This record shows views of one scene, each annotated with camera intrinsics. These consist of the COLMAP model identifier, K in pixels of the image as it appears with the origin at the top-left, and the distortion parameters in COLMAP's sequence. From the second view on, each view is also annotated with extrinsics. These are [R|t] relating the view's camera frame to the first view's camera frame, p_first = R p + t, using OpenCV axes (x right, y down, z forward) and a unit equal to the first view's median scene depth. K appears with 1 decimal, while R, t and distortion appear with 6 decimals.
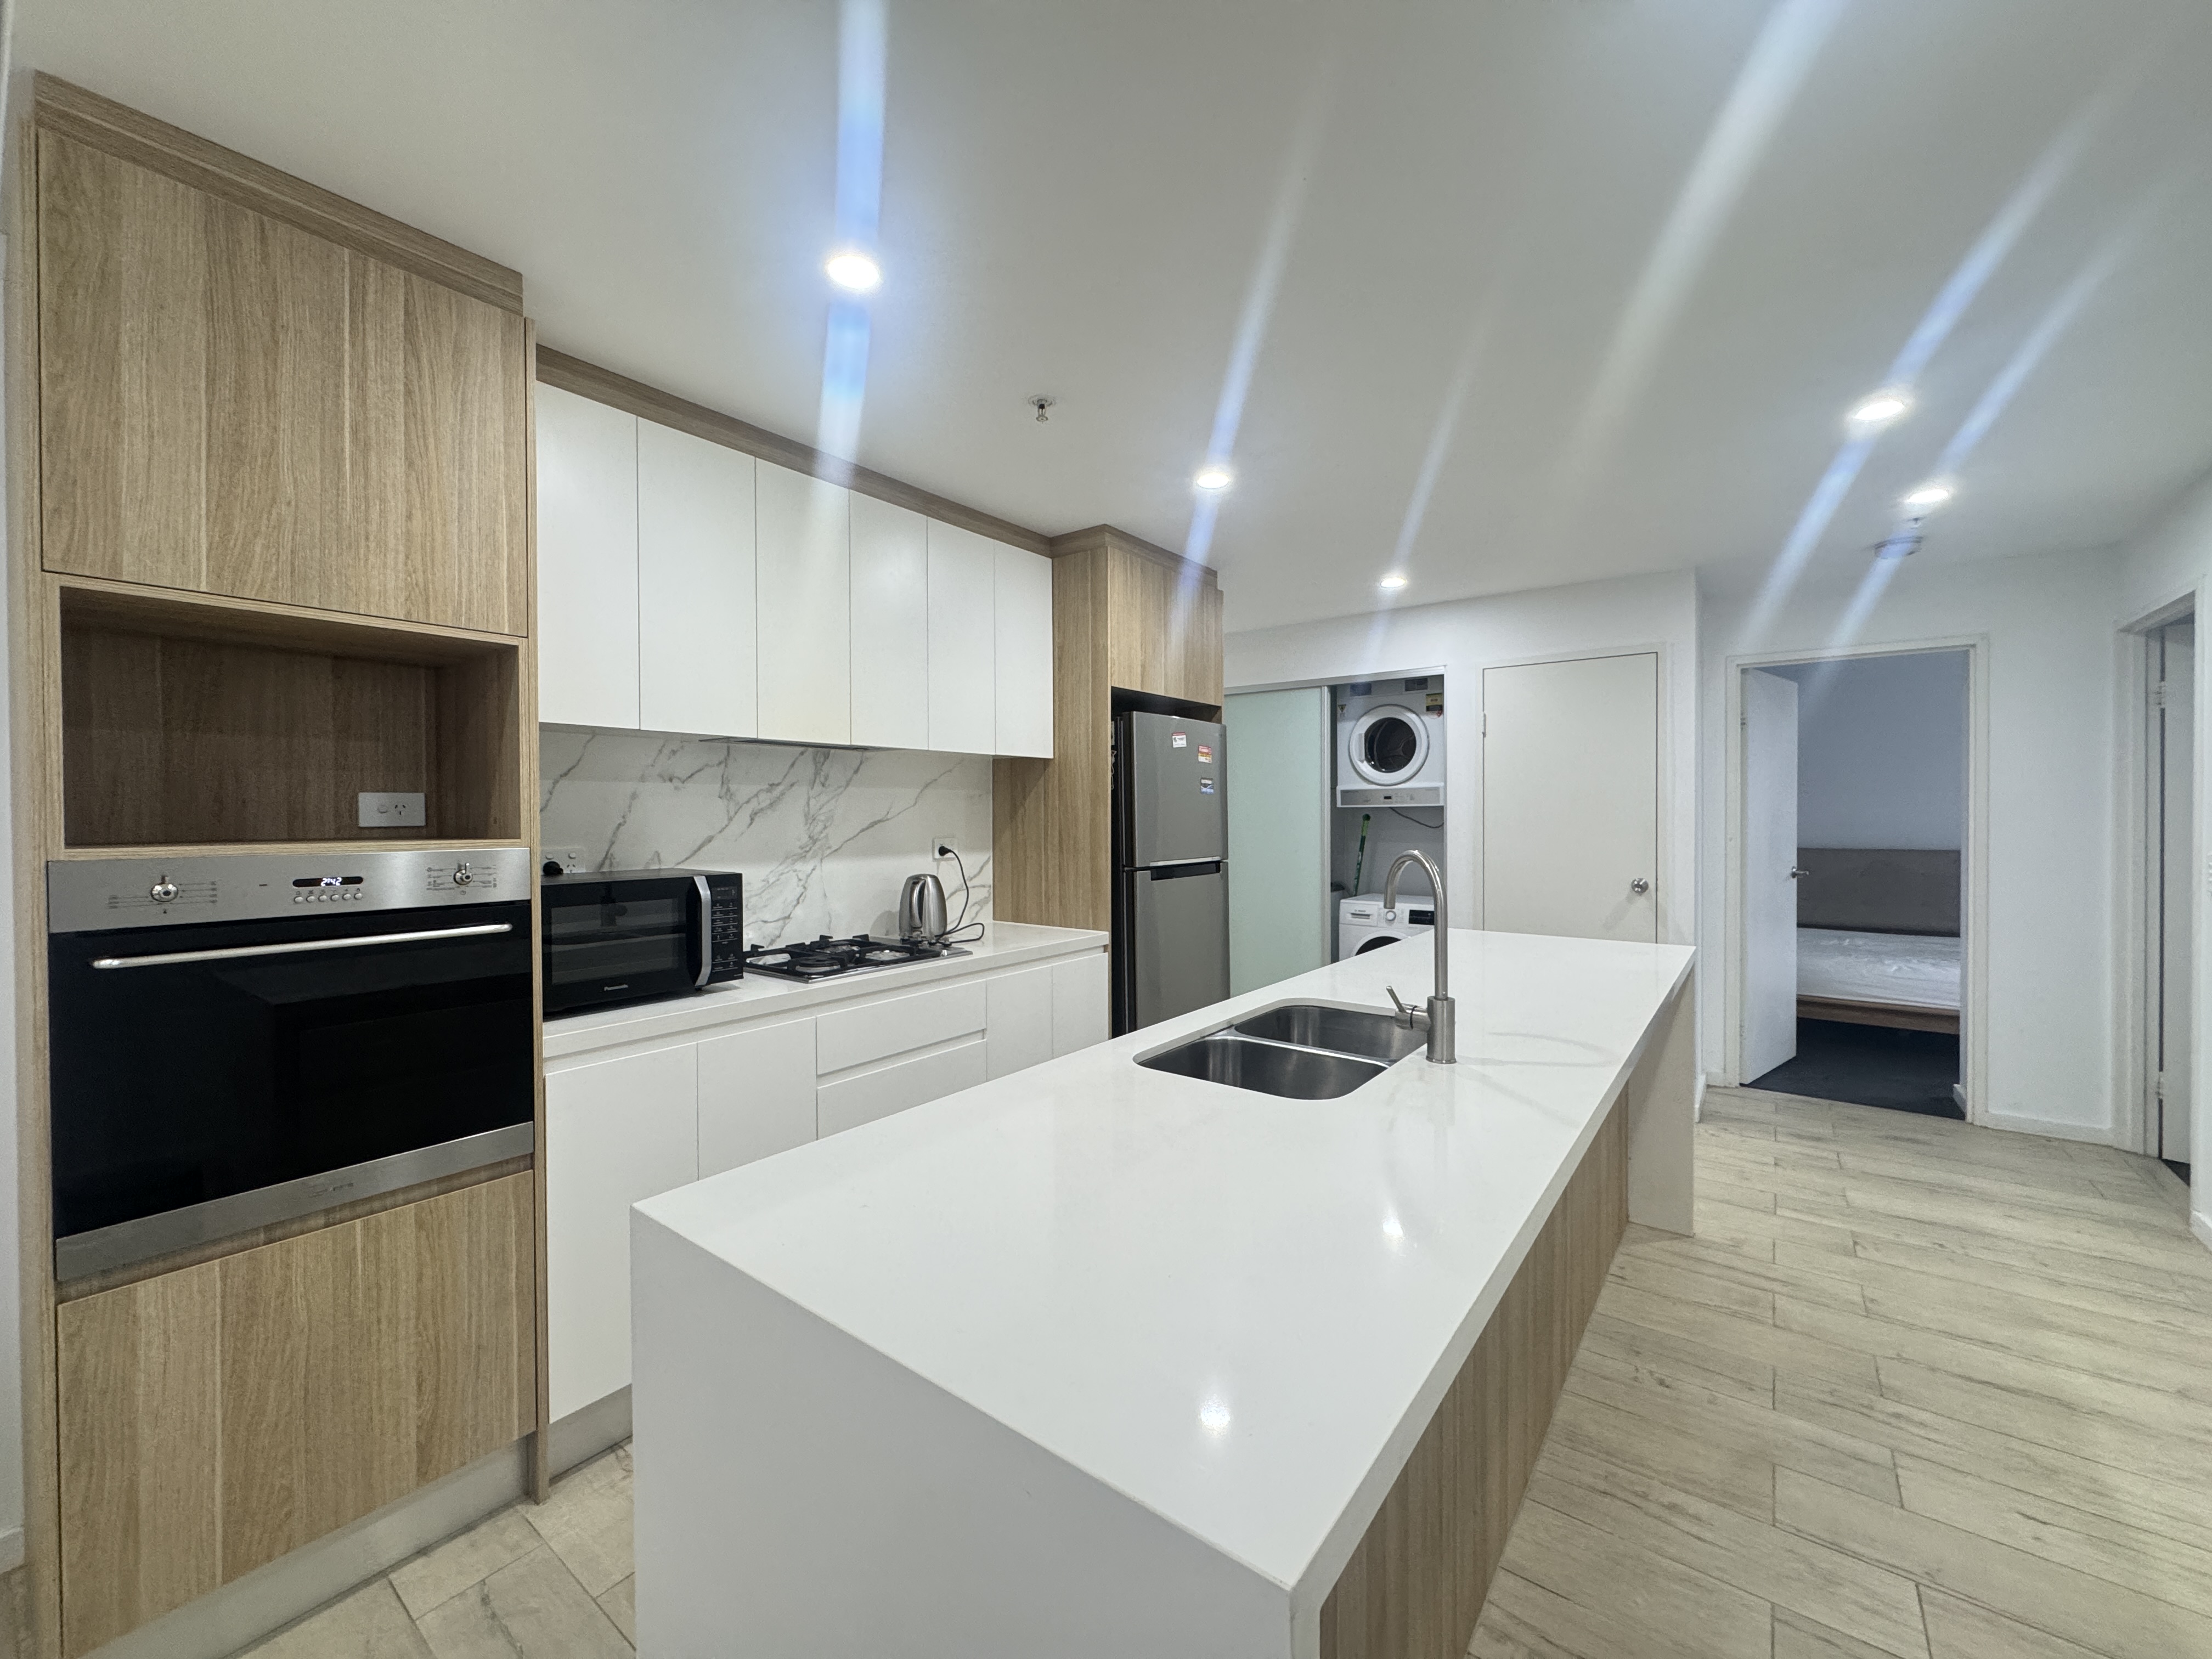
lens RADIAL K [[882.3, 0, 1104.3], [0, 882.3, 820.1], [0, 0, 1]] dist [-0.000941, 0.000063]
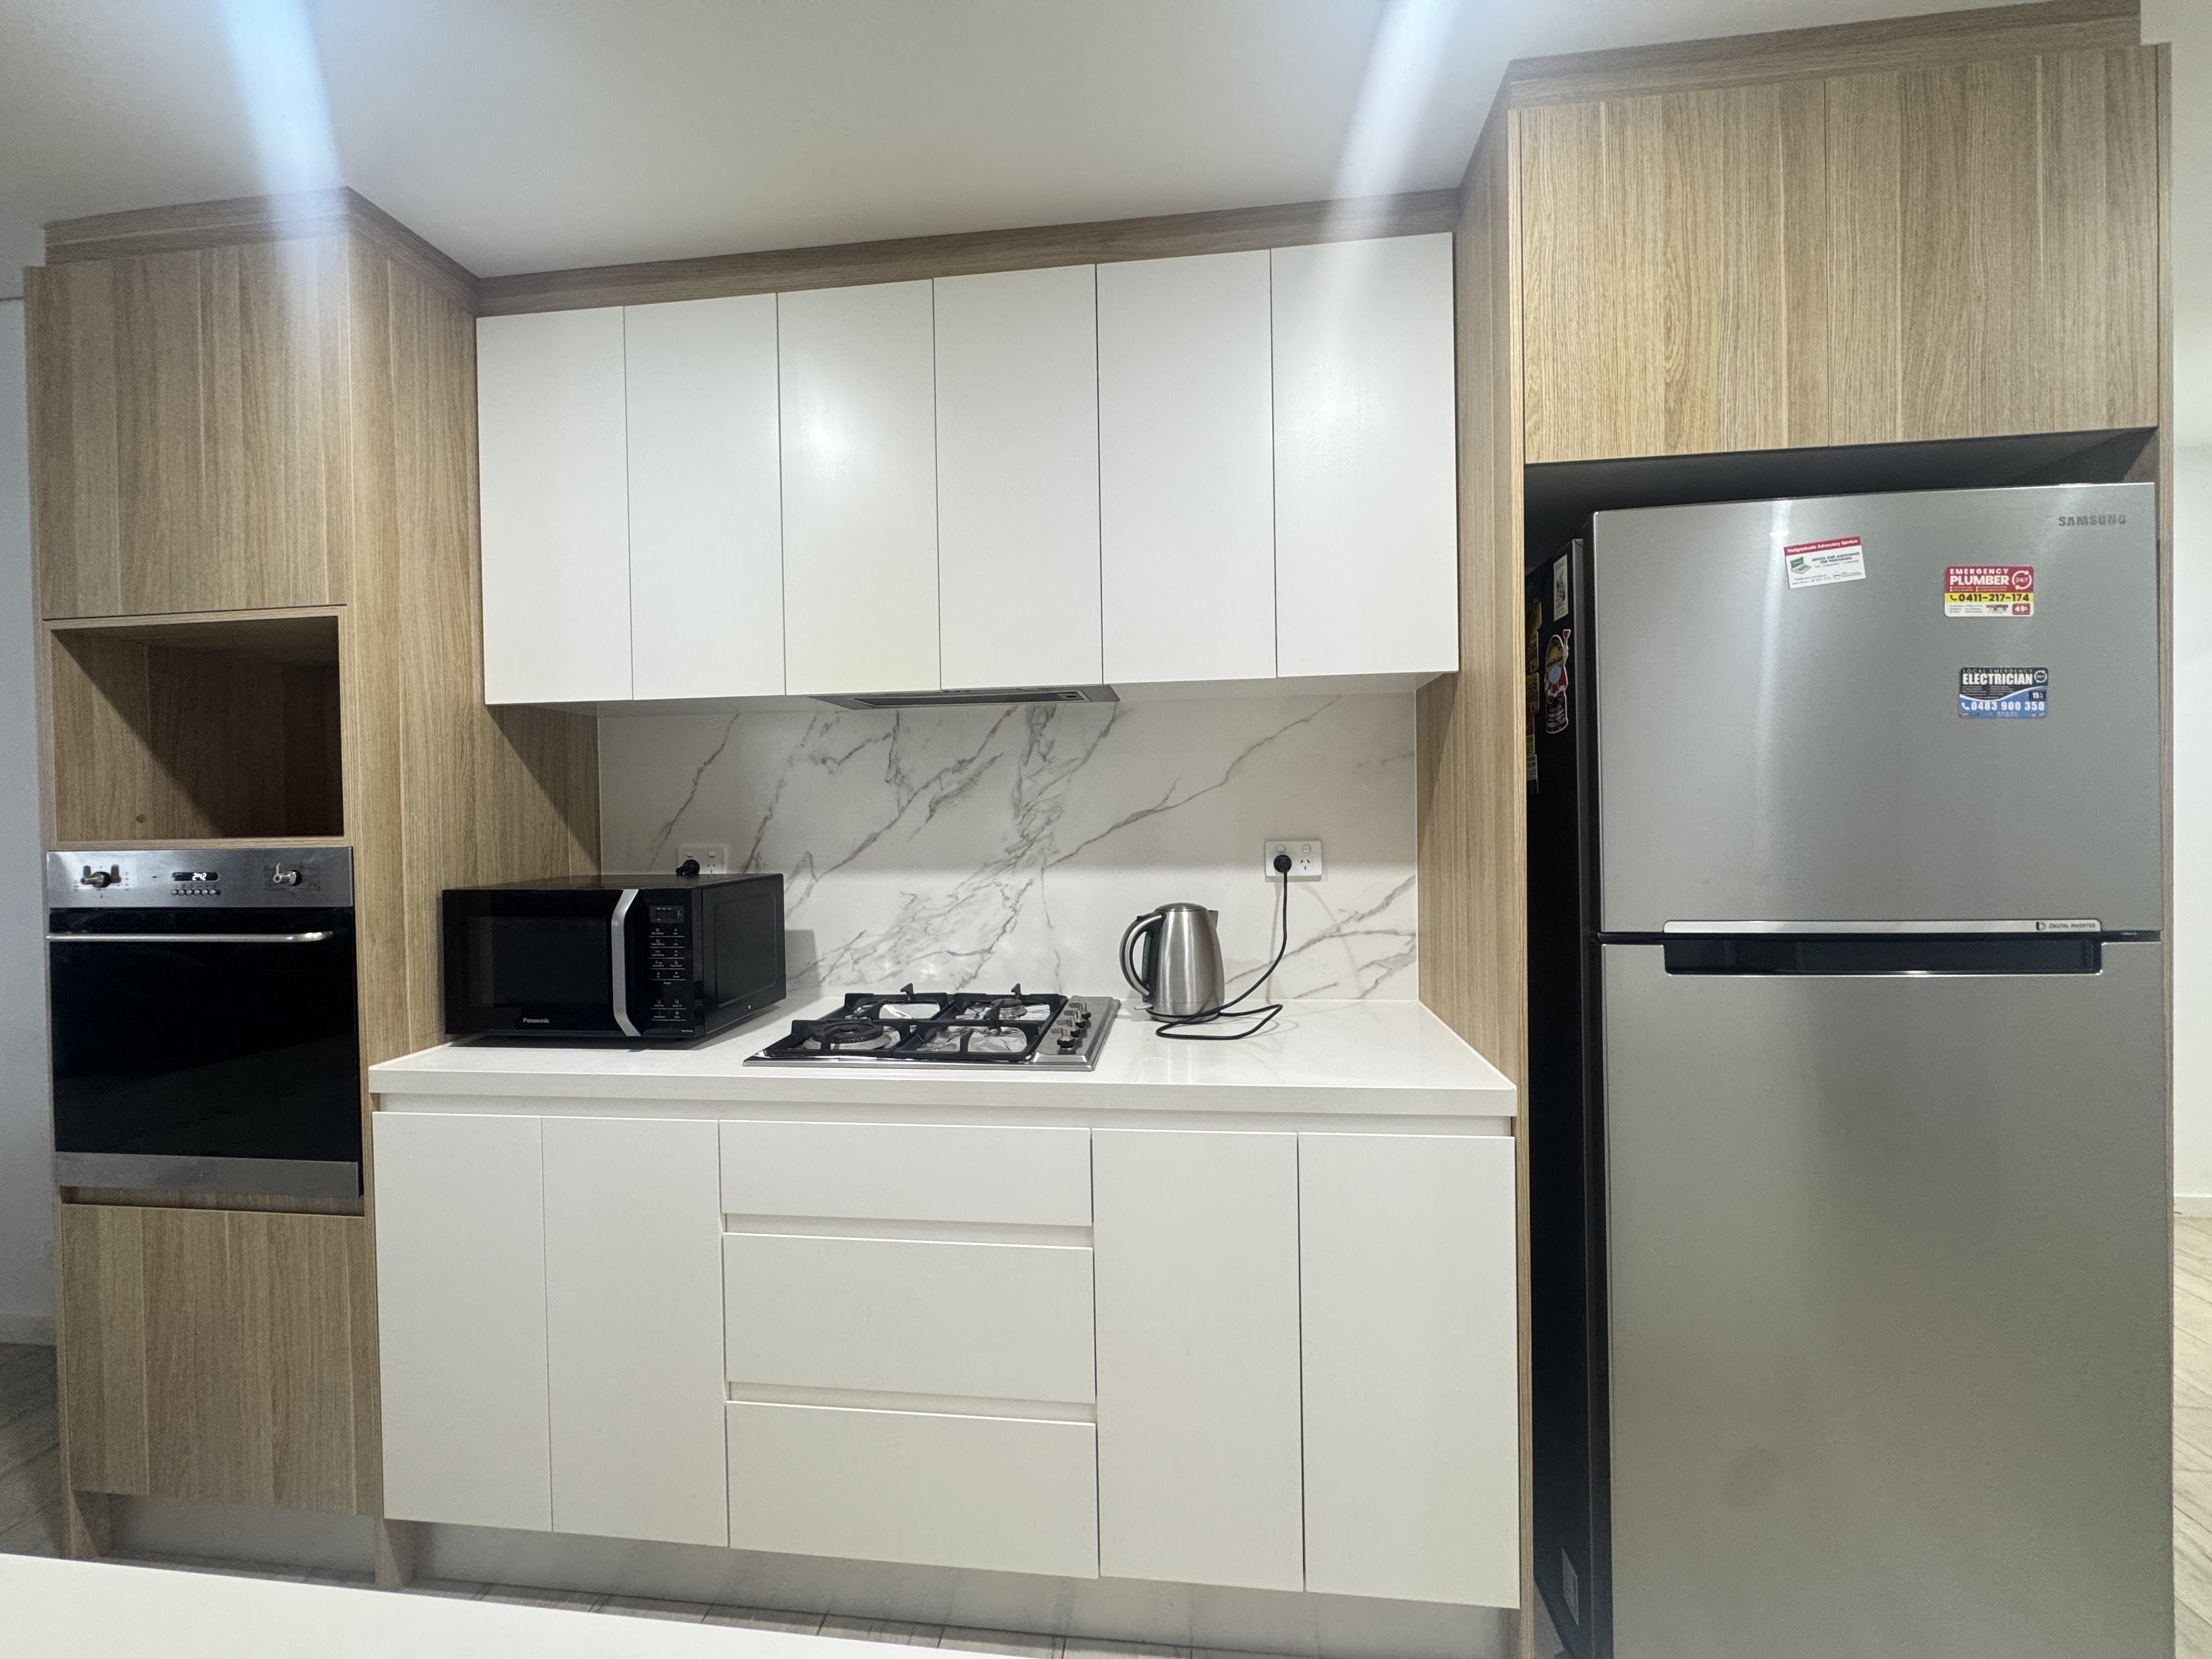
lens RADIAL K [[882.3, 0, 1107.6], [0, 882.3, 822.0], [0, 0, 1]] dist [-0.000941, 0.000063]
pose [[0.508480, 0.005212, -0.861058, 0.282498], [0.008104, 0.999908, 0.010838, 0.001792], [0.861036, -0.012489, 0.508391, 0.717344]]
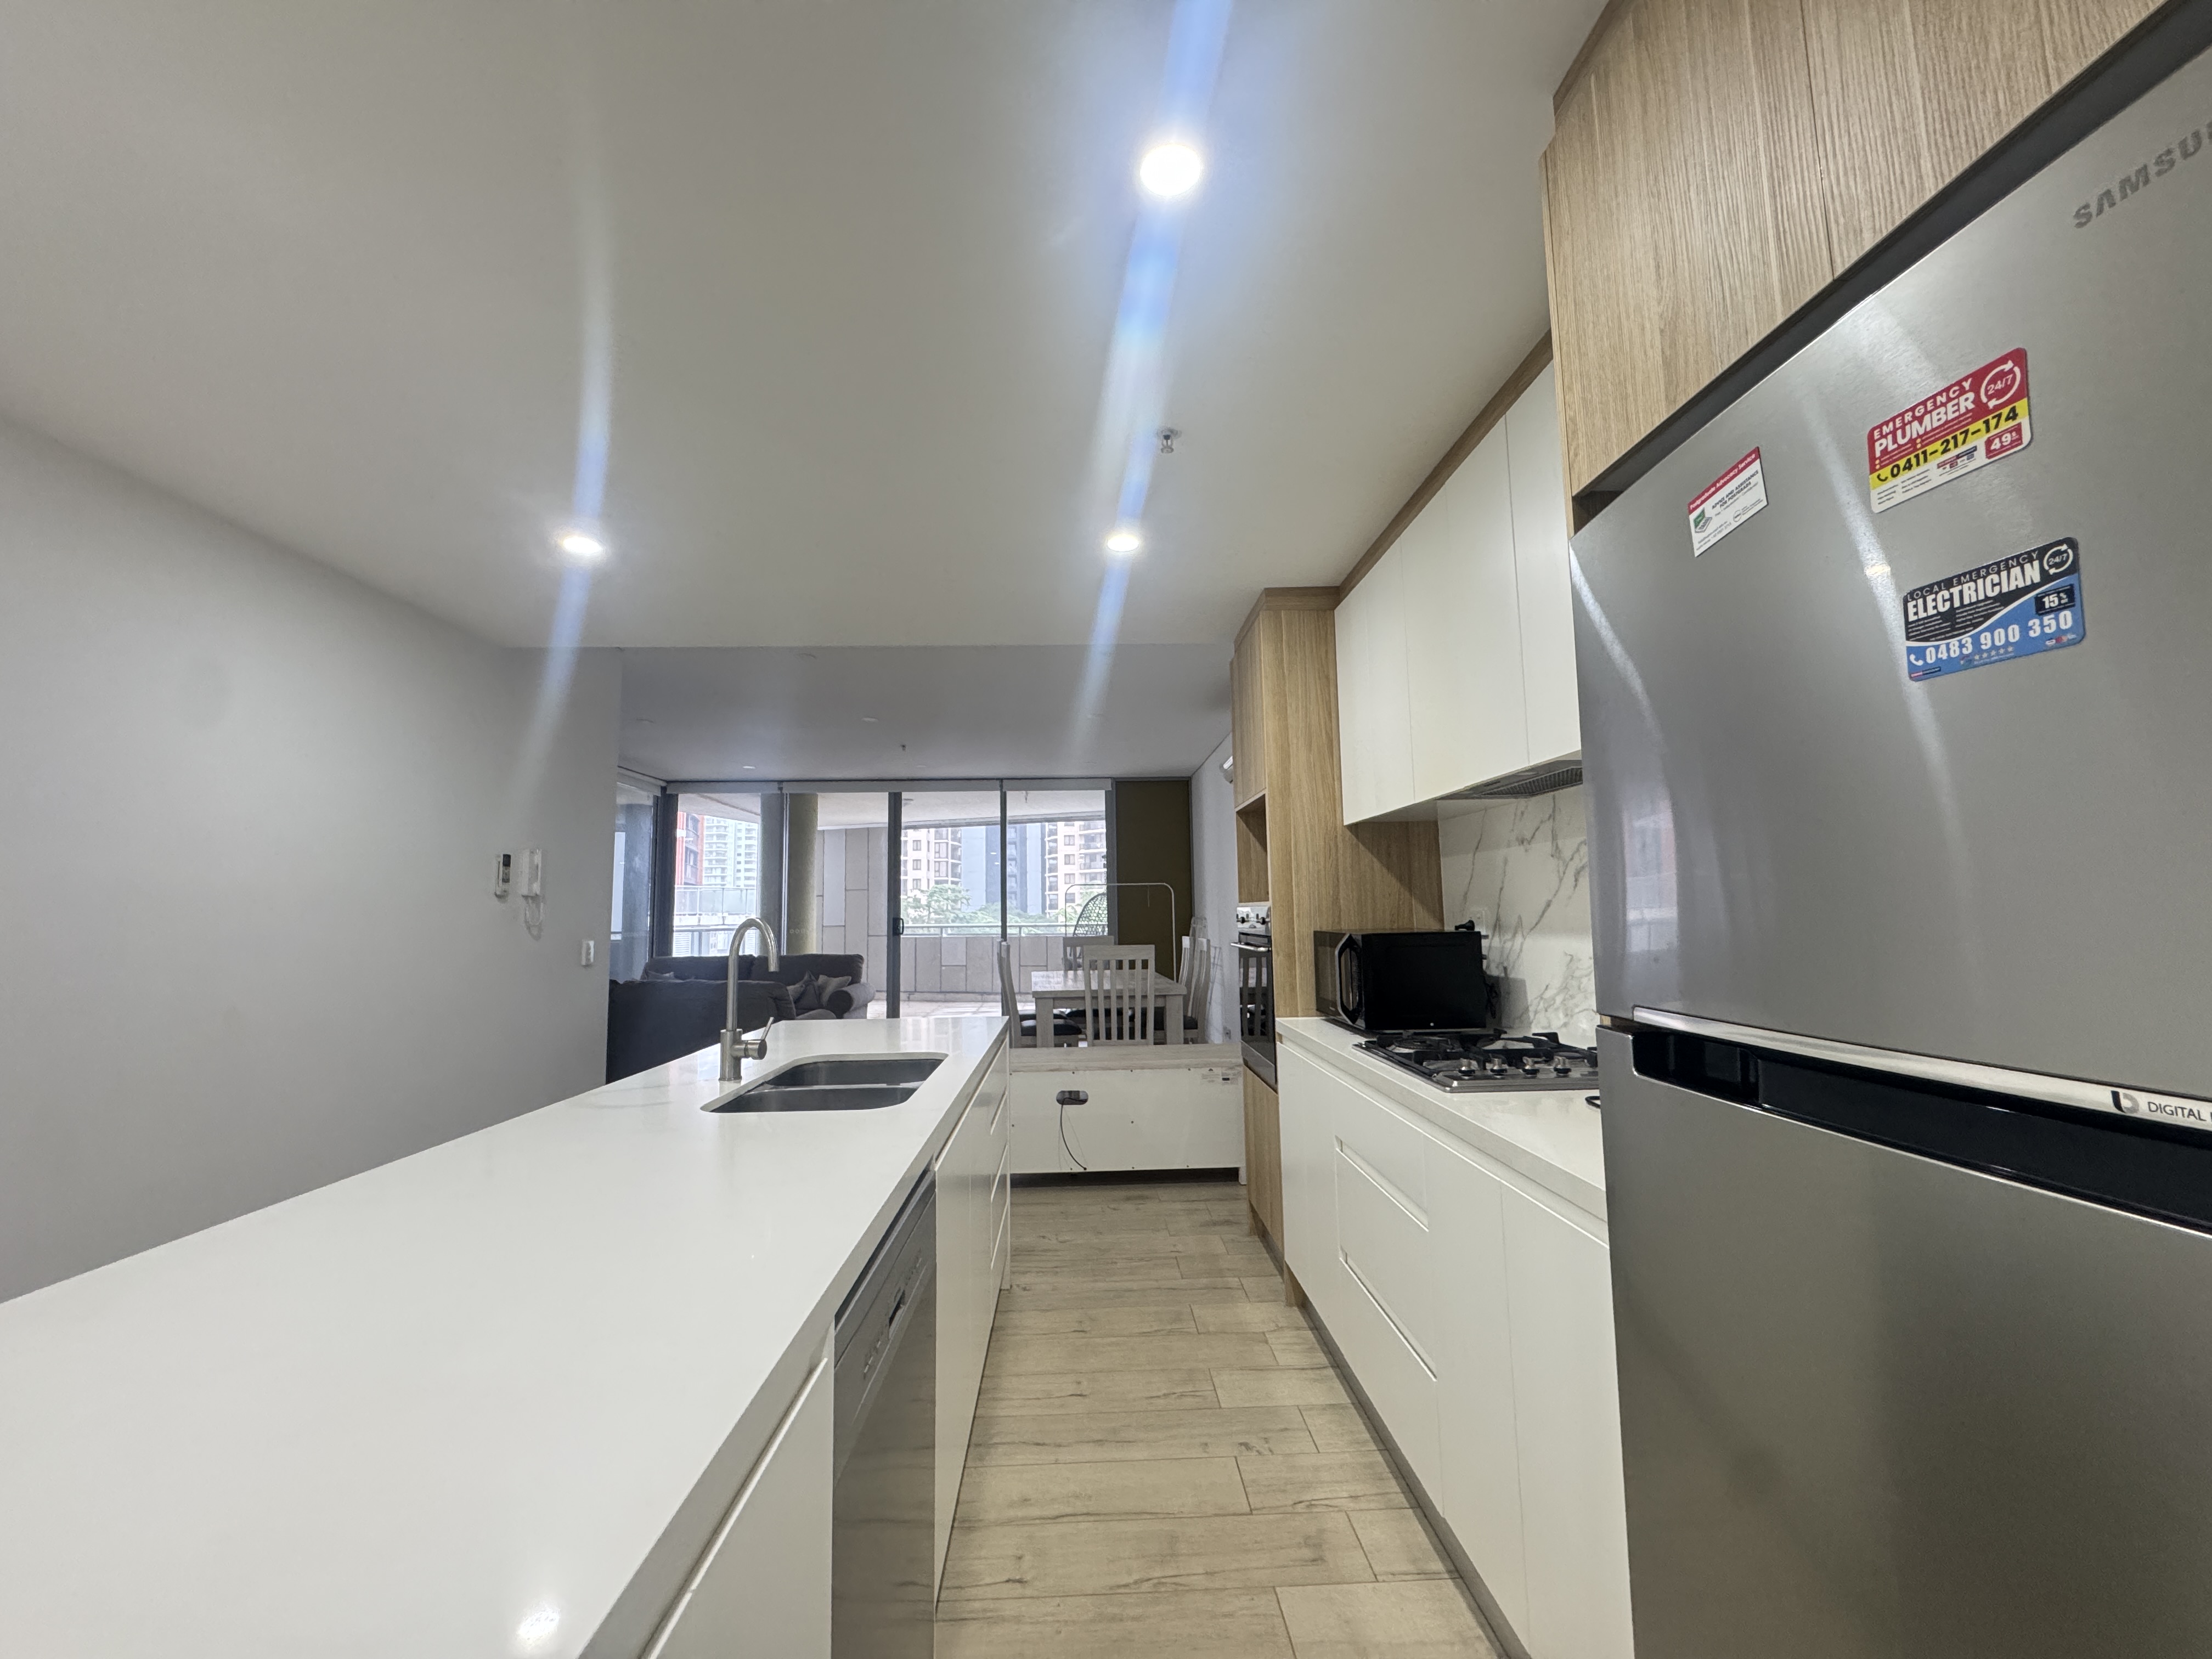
lens RADIAL K [[882.3, 0, 1105.8], [0, 882.3, 817.4], [0, 0, 1]] dist [-0.000941, 0.000063]
pose [[-0.776132, -0.049066, -0.628658, 0.425567], [0.016816, 0.995003, -0.098420, 0.013636], [0.630346, -0.086958, -0.771429, 1.288973]]
